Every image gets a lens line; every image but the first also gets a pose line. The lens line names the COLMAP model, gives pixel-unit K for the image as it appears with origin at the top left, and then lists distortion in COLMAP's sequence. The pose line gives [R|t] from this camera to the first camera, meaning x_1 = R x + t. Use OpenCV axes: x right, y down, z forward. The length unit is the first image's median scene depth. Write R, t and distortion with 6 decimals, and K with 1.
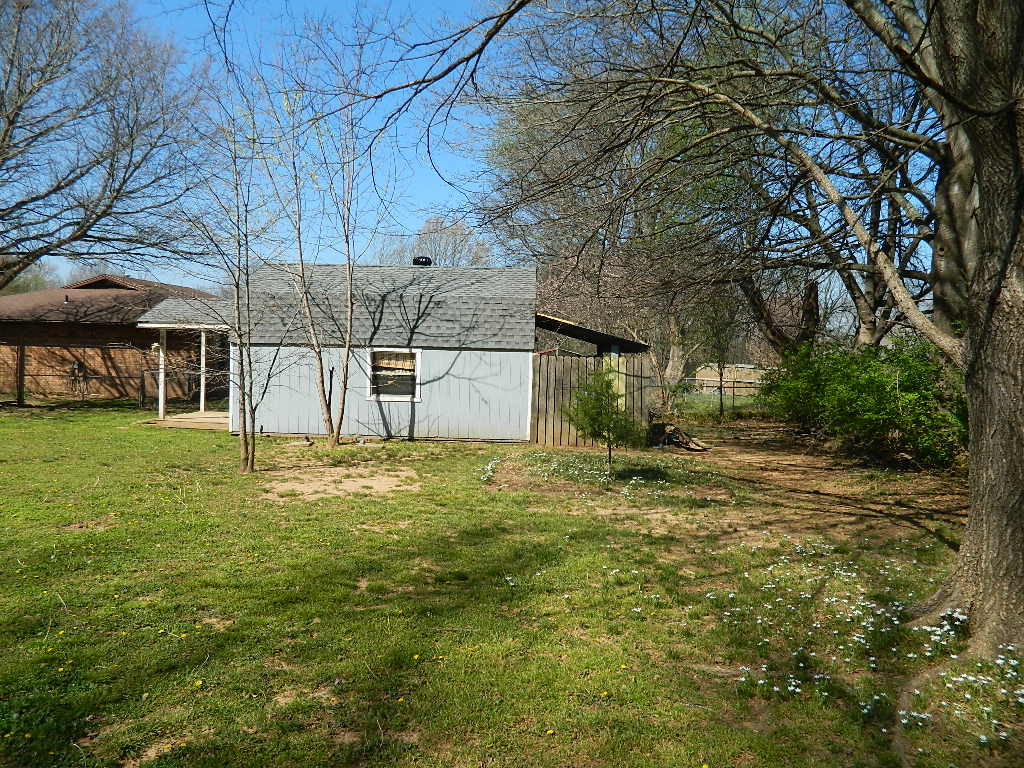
lens RADIAL K [[735.2, 0, 505.5], [0, 735.2, 382.2], [0, 0, 1]] dist [-0.000830, 0.001543]
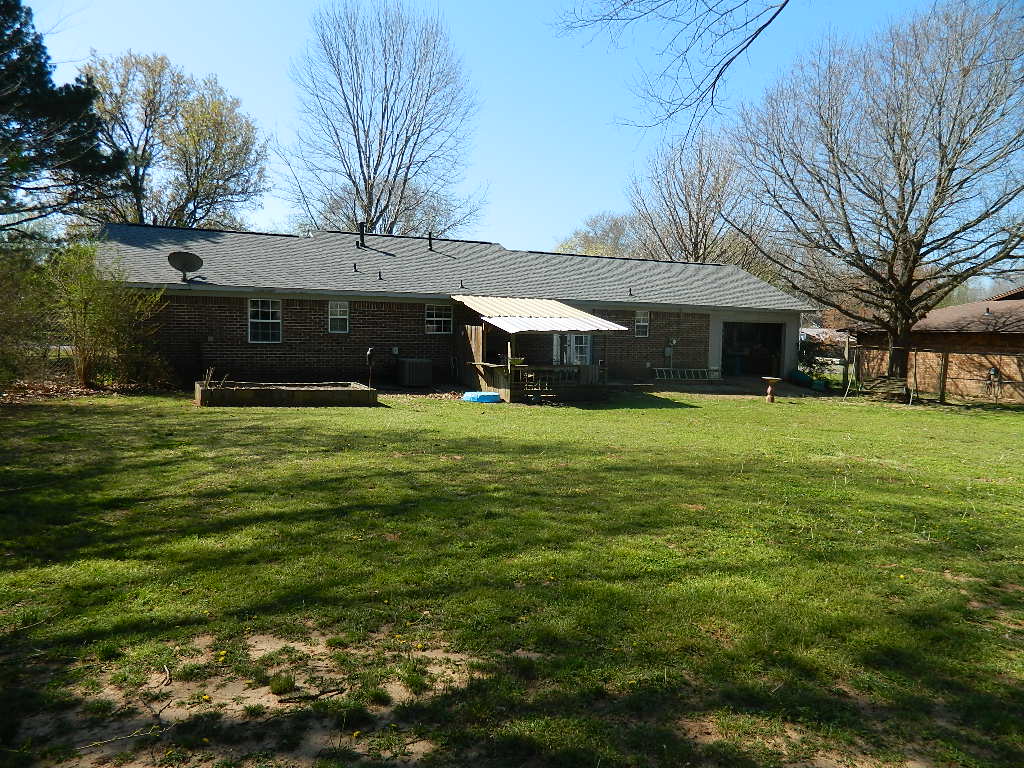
lens RADIAL K [[735.2, 0, 505.6], [0, 735.2, 381.1], [0, 0, 1]] dist [-0.000830, 0.001543]
pose [[0.440578, 0.046076, -0.896531, 0.094251], [-0.052328, 0.998302, 0.025592, 0.002044], [0.896188, 0.035639, 0.442241, -0.159788]]
